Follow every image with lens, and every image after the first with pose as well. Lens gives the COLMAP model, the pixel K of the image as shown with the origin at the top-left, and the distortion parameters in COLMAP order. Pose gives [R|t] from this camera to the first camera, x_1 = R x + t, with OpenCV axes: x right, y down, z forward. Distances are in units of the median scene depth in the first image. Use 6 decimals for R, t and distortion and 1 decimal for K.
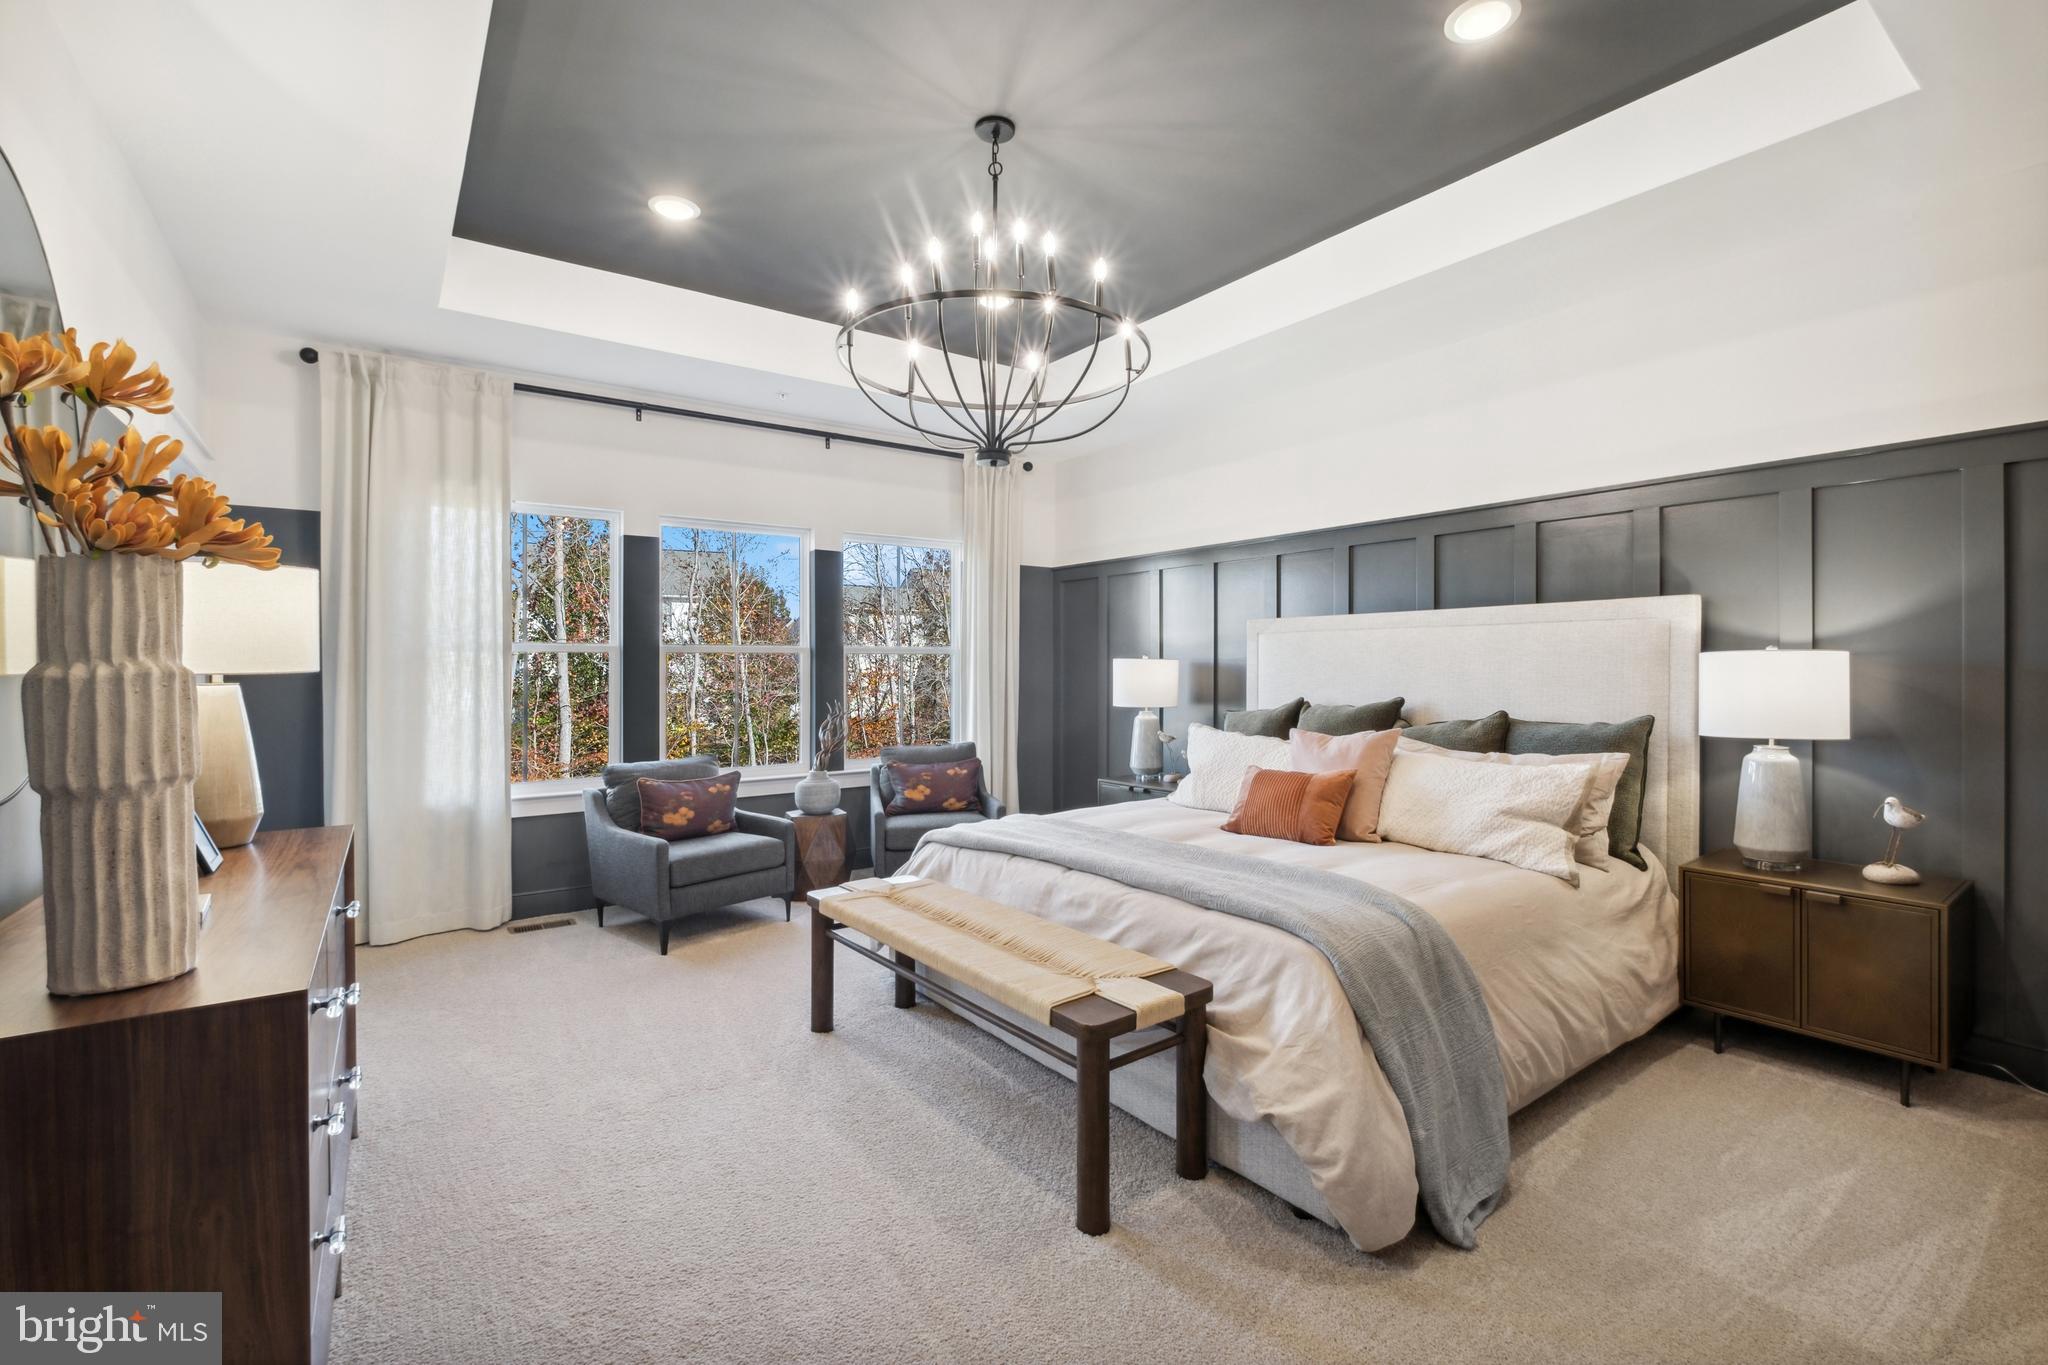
lens RADIAL K [[891.8, 0, 1019.9], [0, 891.8, 659.9], [0, 0, 1]] dist [-0.000606, -0.000121]
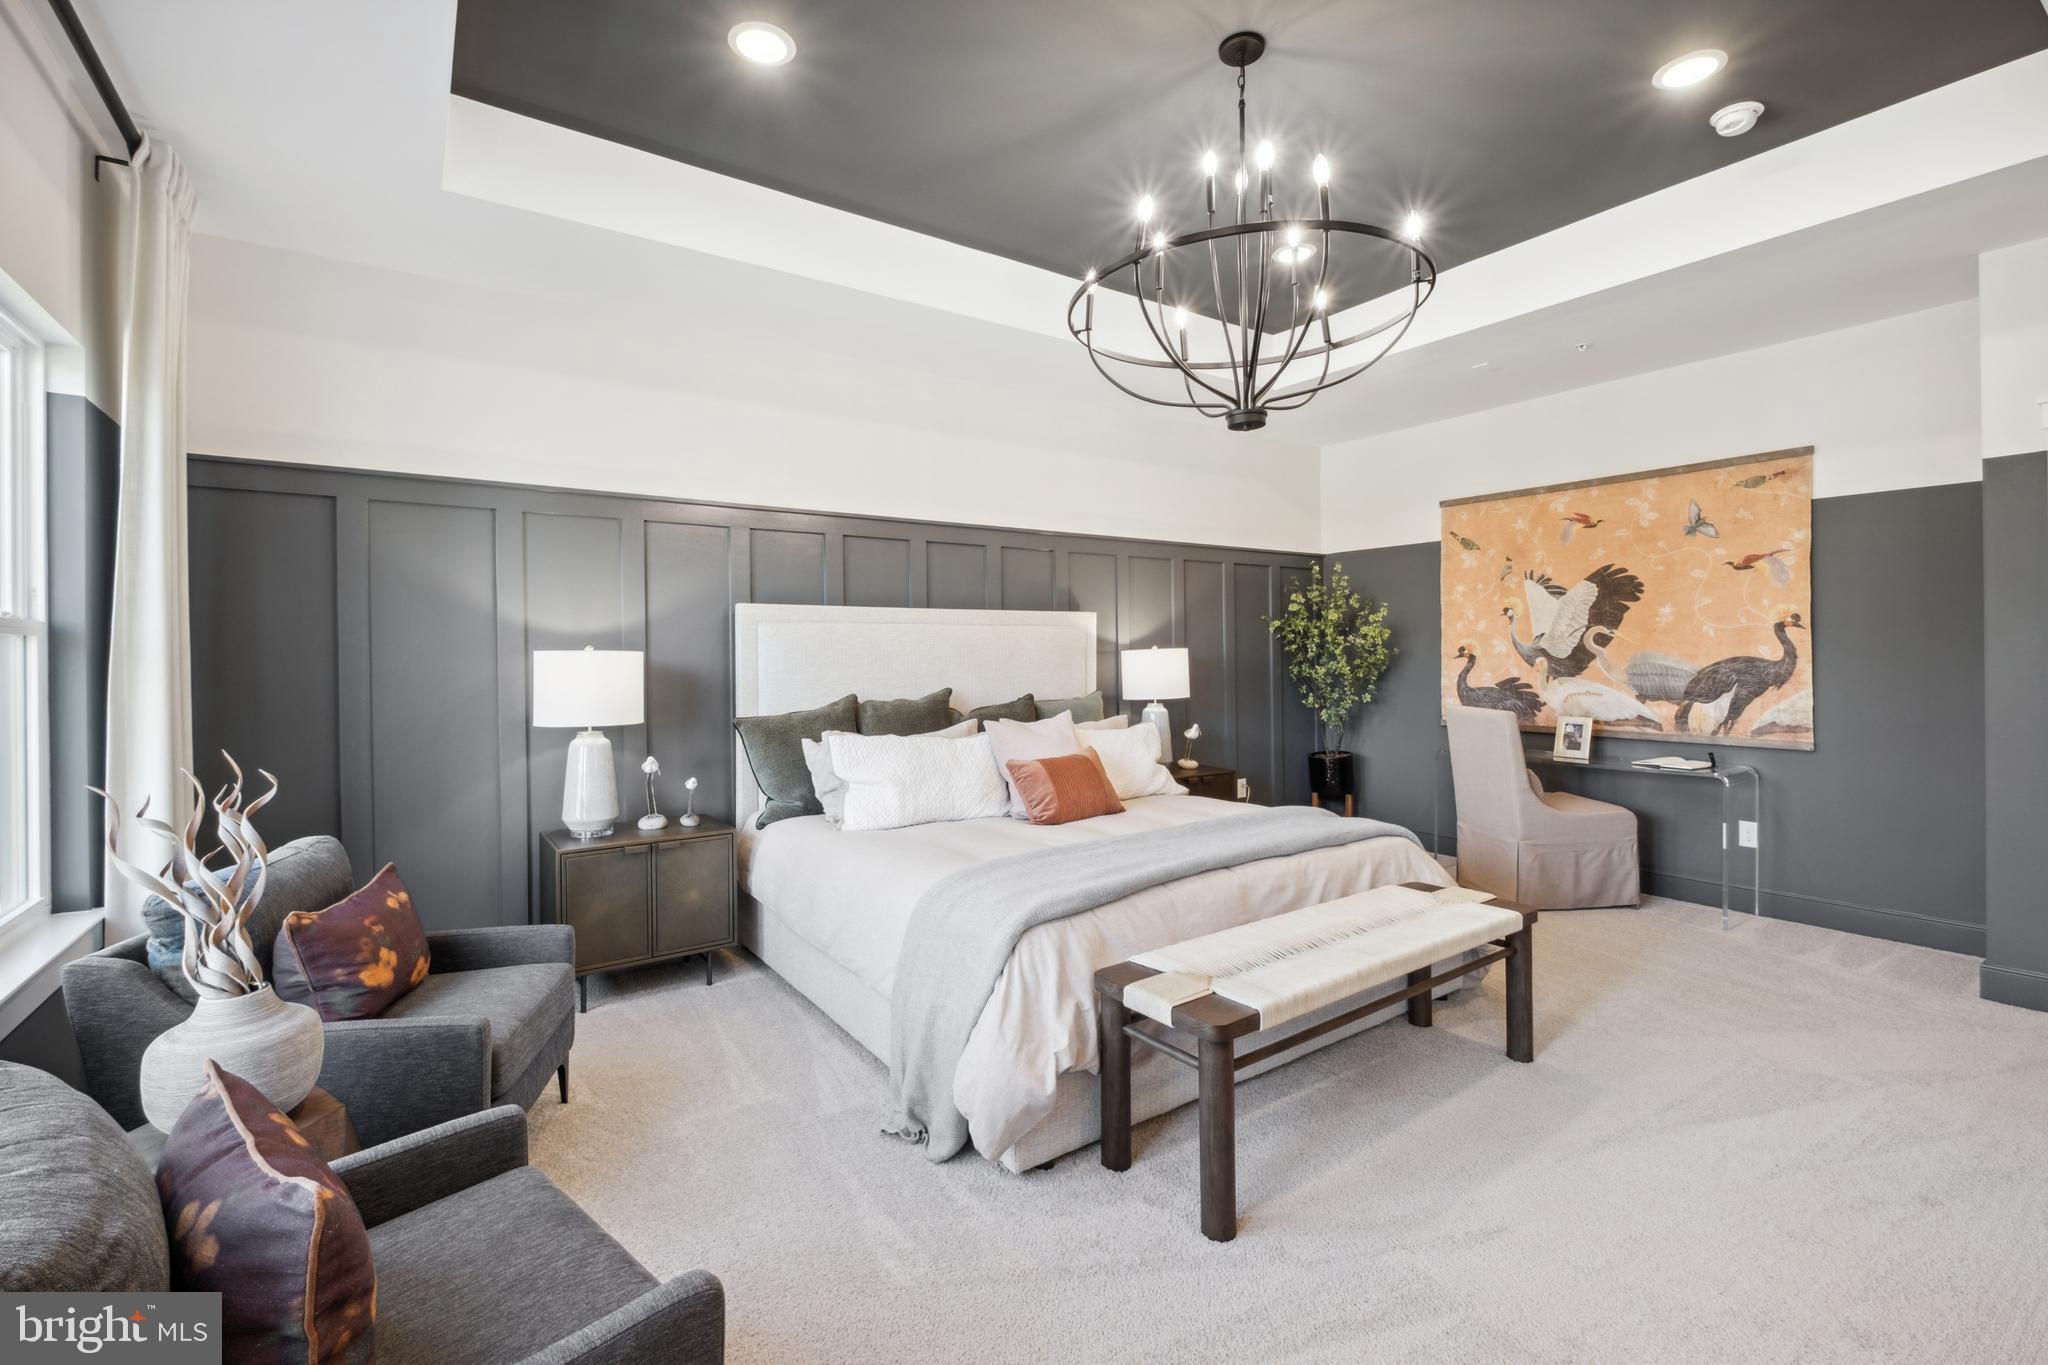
lens RADIAL K [[893.1, 0, 1029.4], [0, 893.1, 658.7], [0, 0, 1]] dist [-0.042203, -0.000033]
pose [[0.015313, 0.007306, 0.999856, -0.686274], [-0.001920, 0.999972, -0.007278, 0.015074], [-0.999881, -0.001808, 0.015327, 0.922494]]
